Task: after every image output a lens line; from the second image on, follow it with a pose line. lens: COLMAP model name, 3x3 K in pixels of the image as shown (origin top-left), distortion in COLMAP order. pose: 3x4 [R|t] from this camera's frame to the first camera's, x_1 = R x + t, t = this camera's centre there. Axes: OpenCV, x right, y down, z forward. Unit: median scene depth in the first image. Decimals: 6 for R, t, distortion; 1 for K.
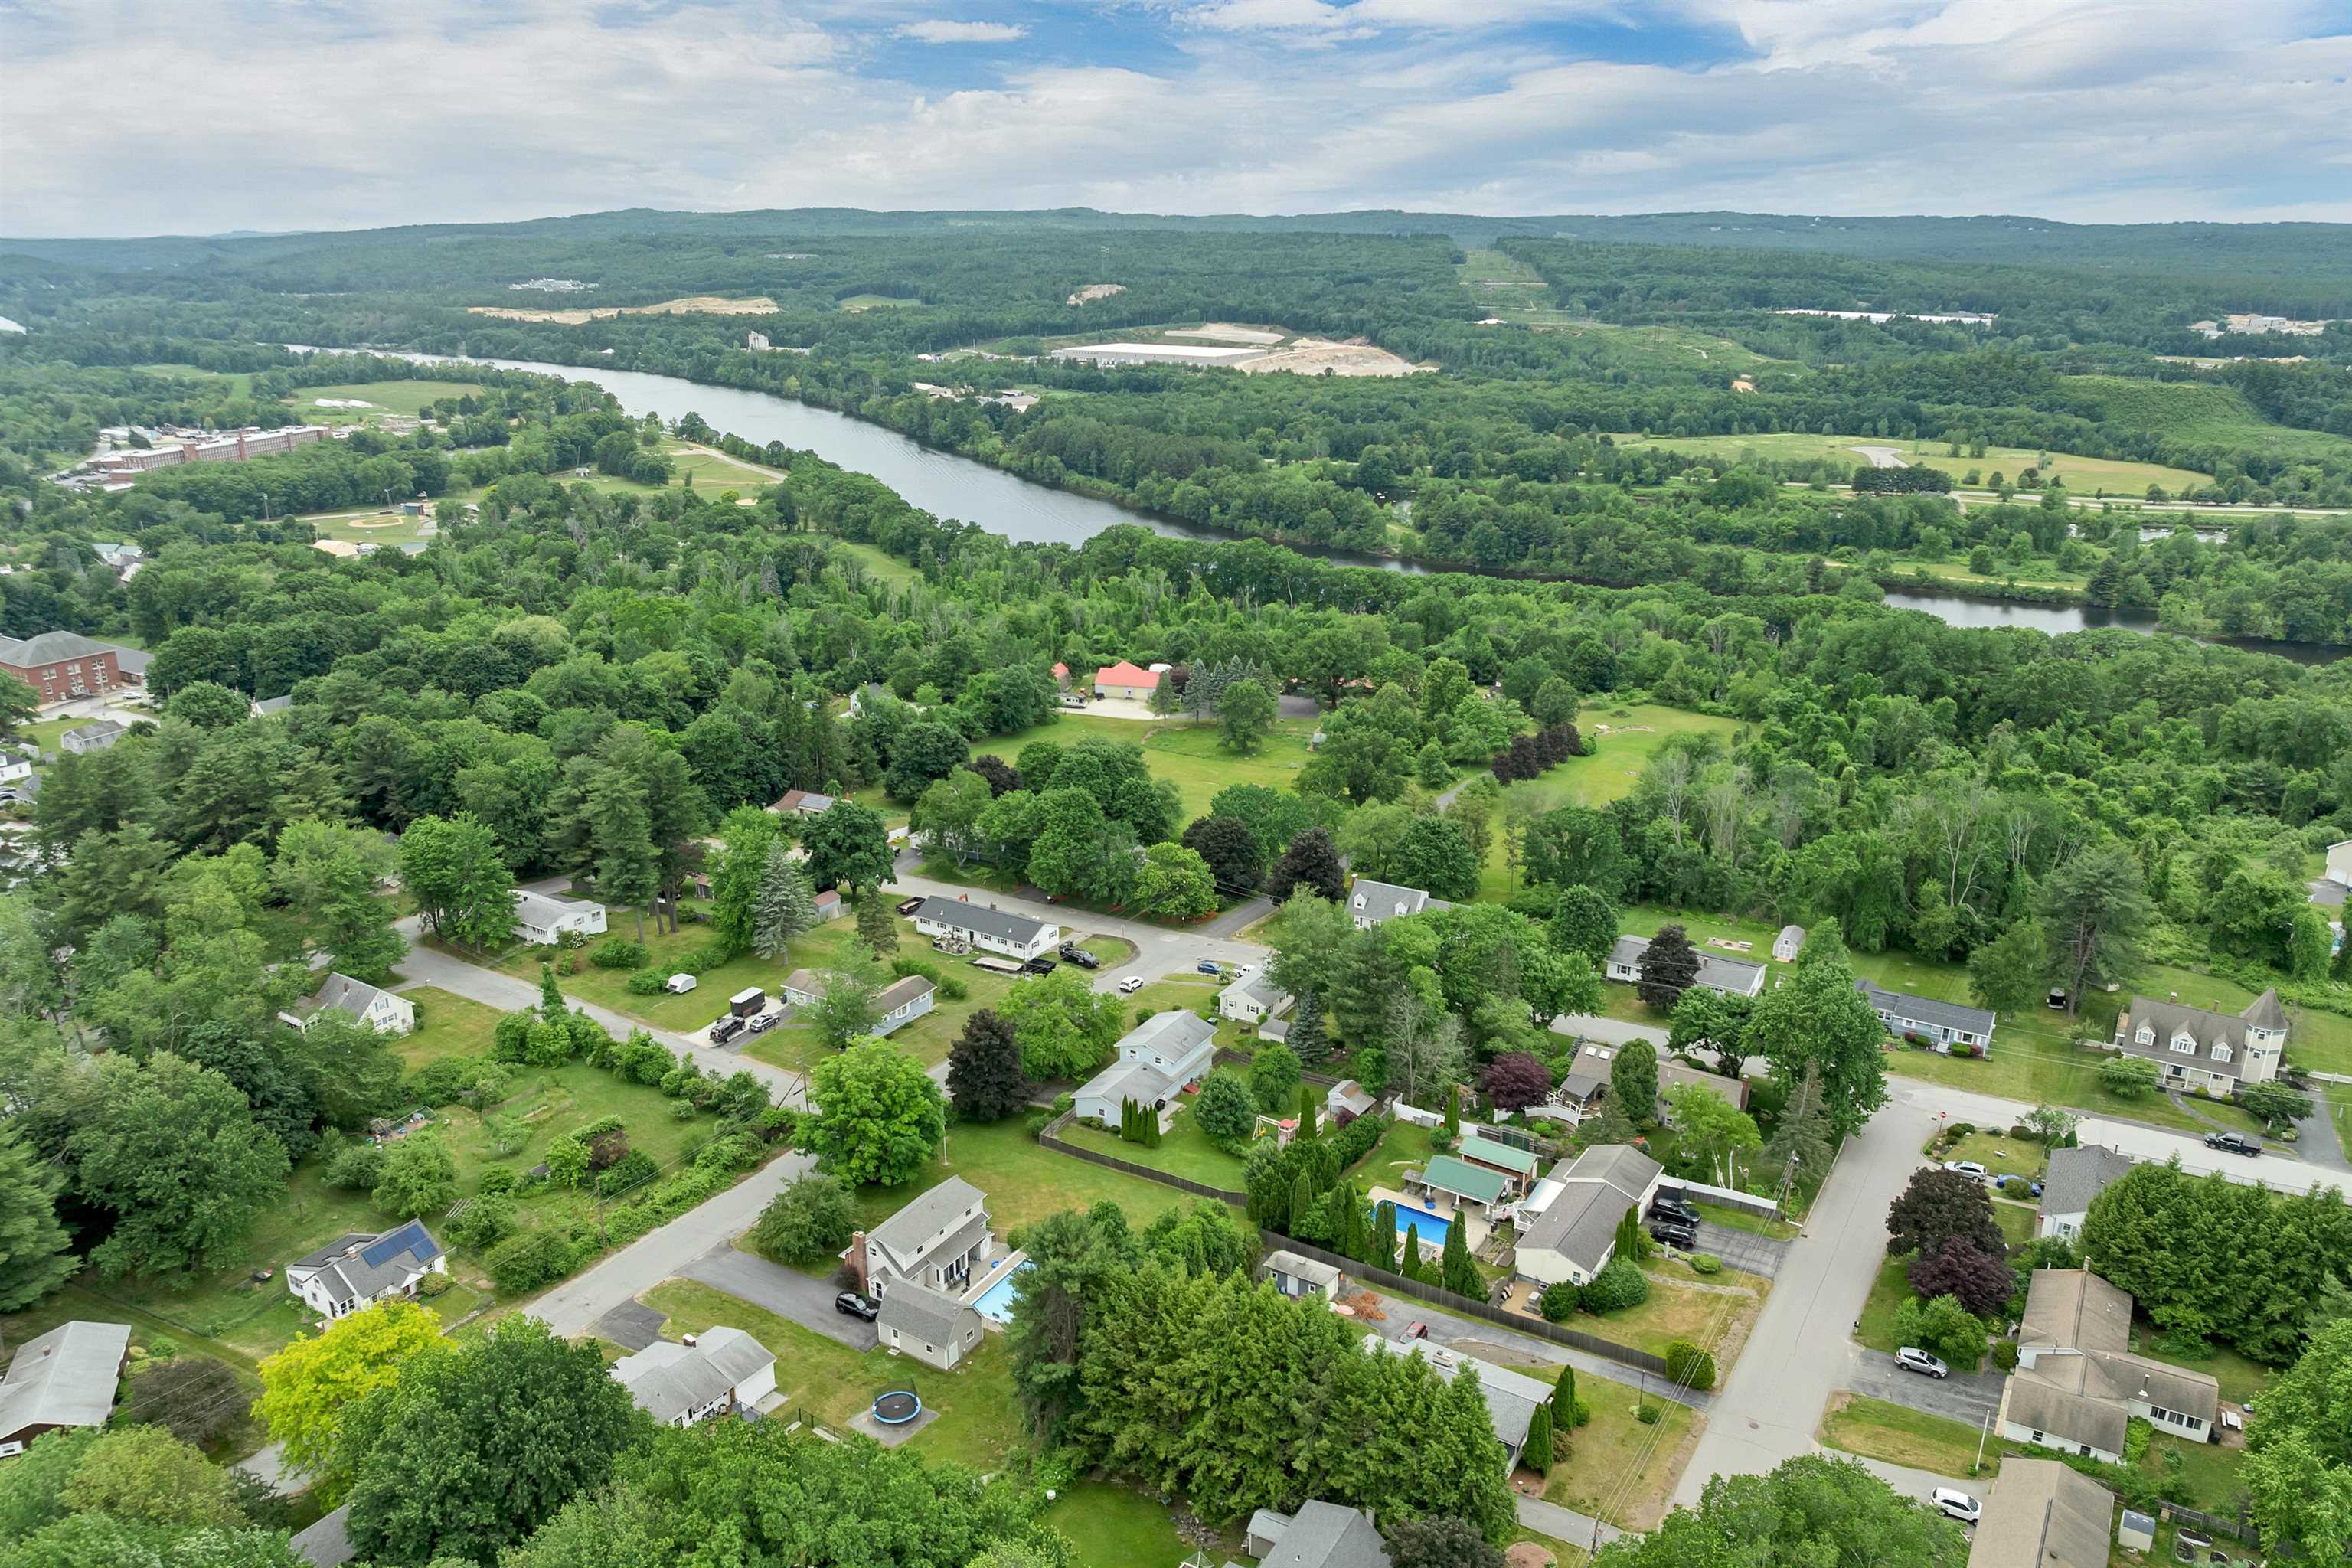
lens RADIAL K [[1692.4, 0, 1178.9], [0, 1692.4, 813.1], [0, 0, 1]] dist [-0.023964, -0.029570]
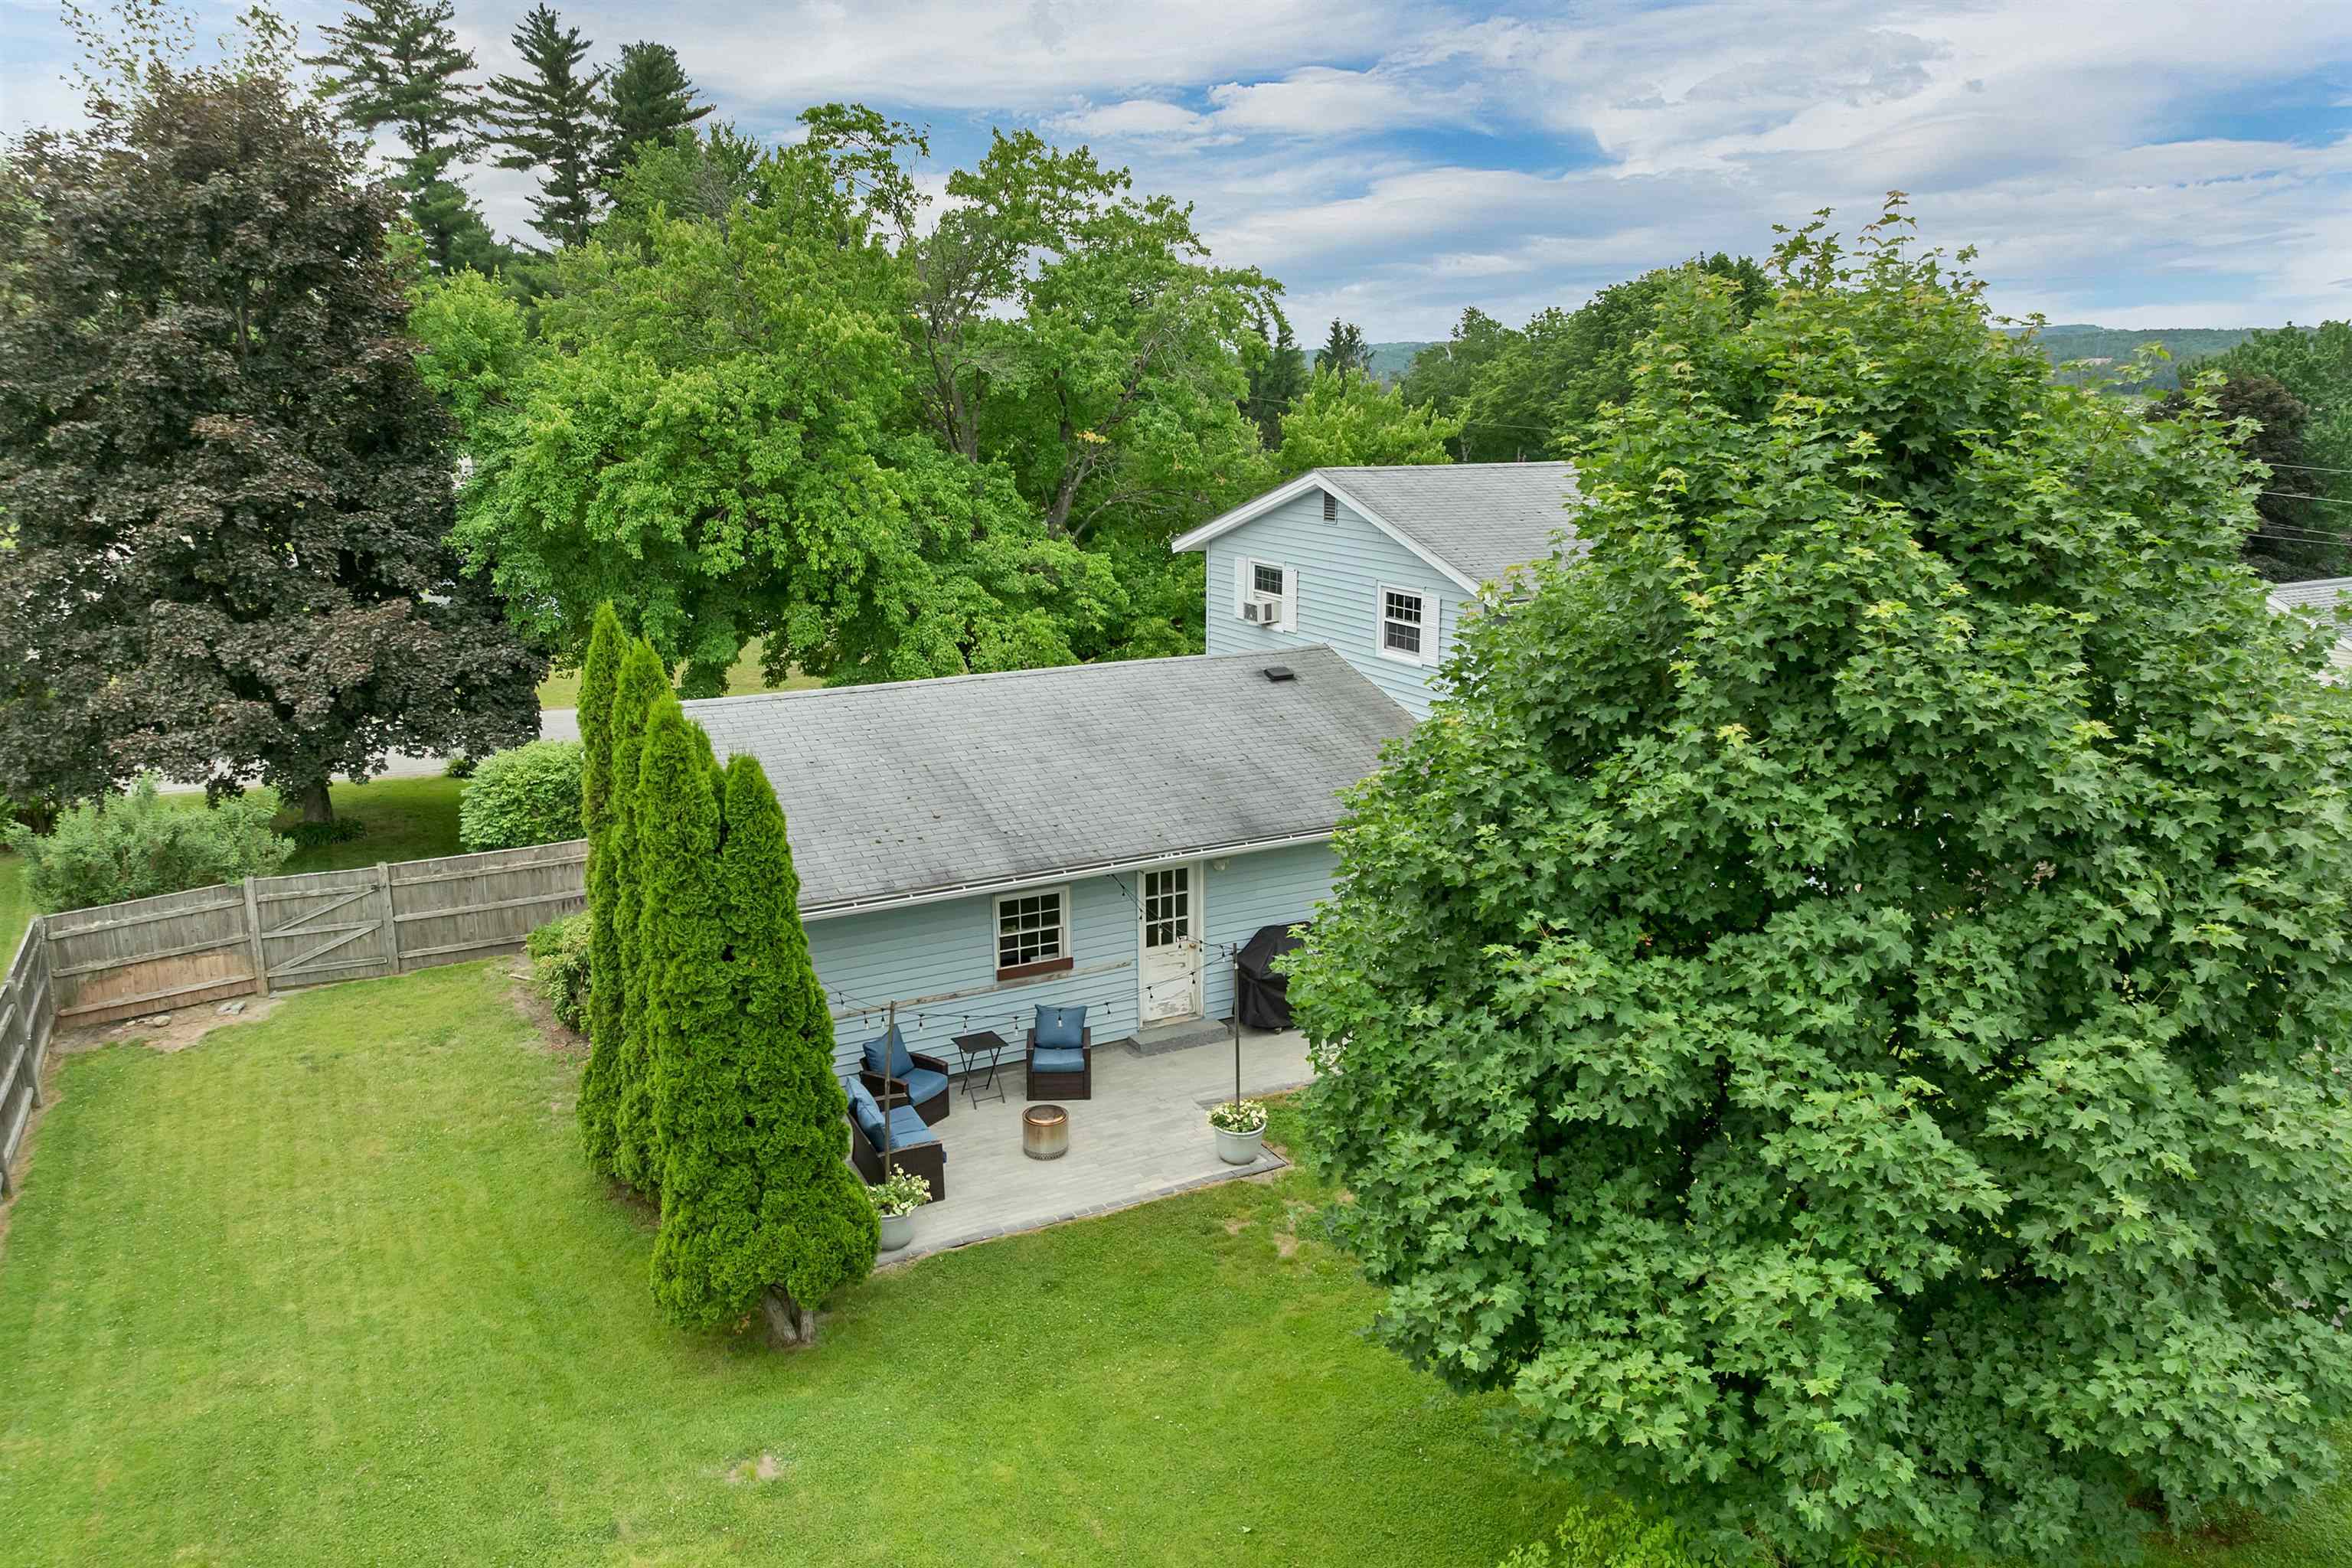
lens RADIAL K [[1715.6, 0, 1184.1], [0, 1715.6, 796.6], [0, 0, 1]] dist [-0.064225, -0.001024]
pose [[0.866839, 0.124008, -0.482921, 0.024931], [-0.163052, 0.985825, -0.039530, 0.125977], [0.471174, 0.113007, 0.874771, 0.682024]]
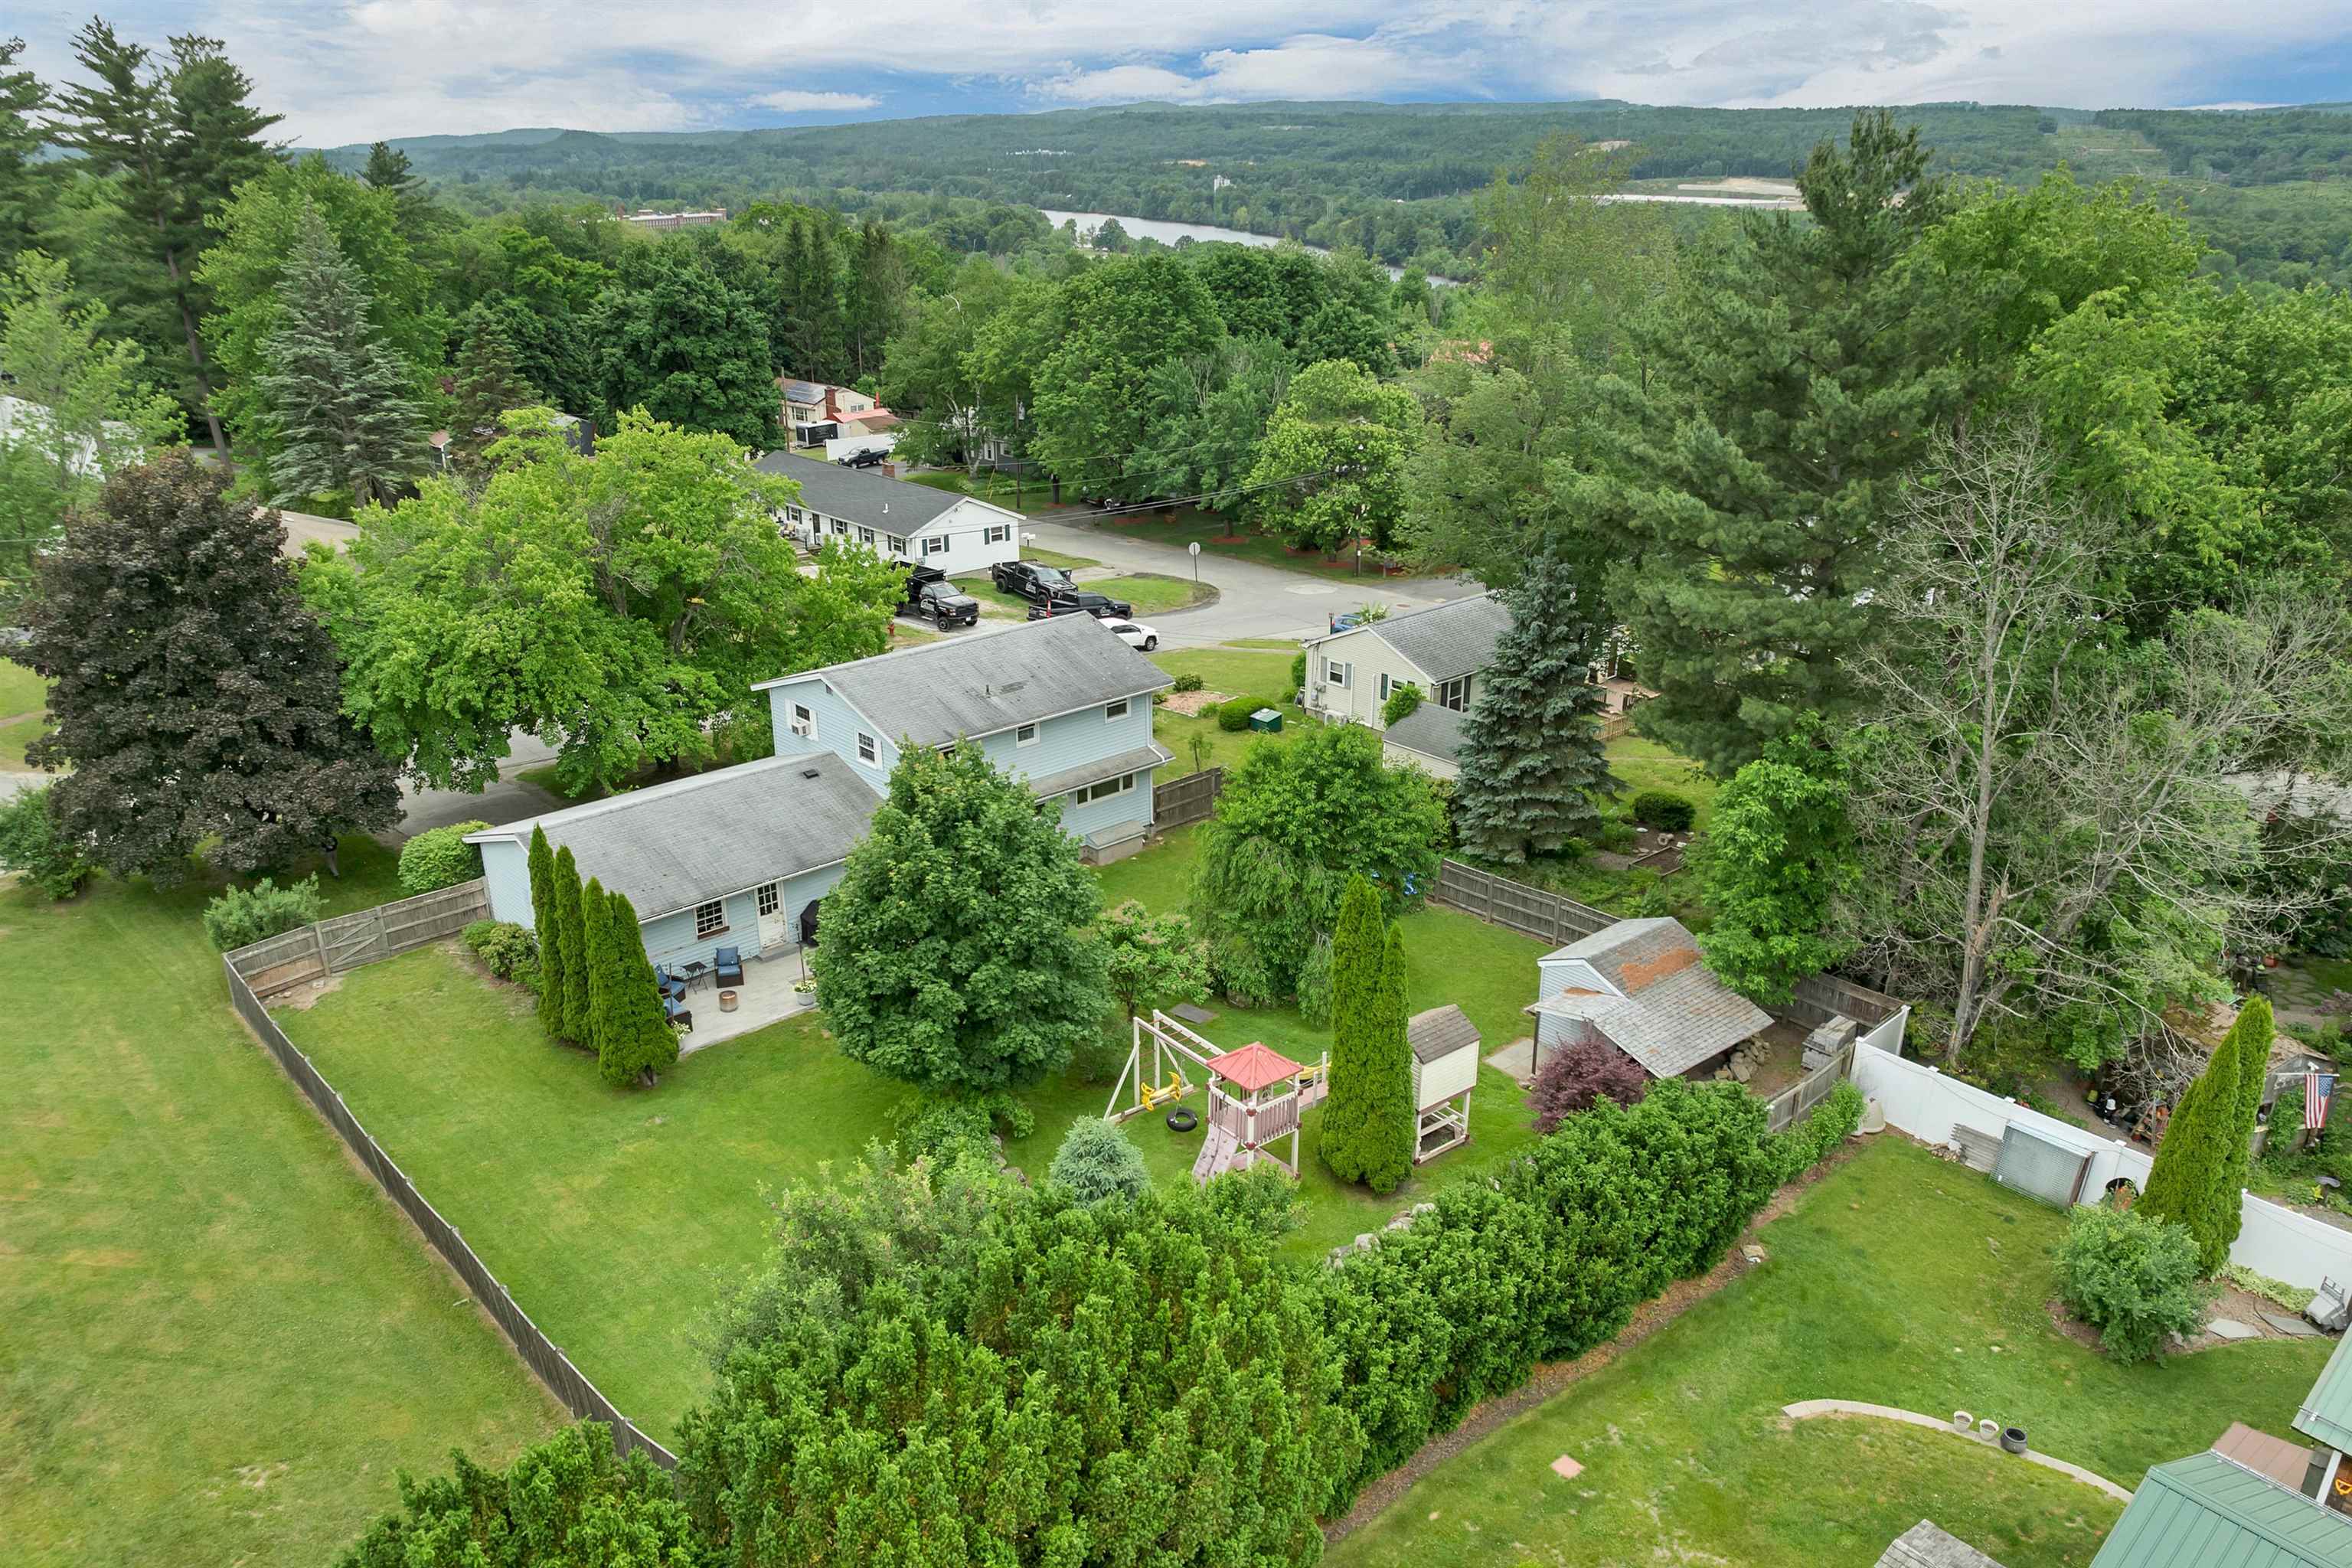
lens RADIAL K [[1730.8, 0, 1175.2], [0, 1730.8, 864.2], [0, 0, 1]] dist [-0.052026, 0.026265]
pose [[0.960232, 0.111752, -0.255863, 0.074288], [-0.092507, 0.991983, 0.086092, 0.104901], [0.263433, -0.058999, 0.962872, 0.587391]]
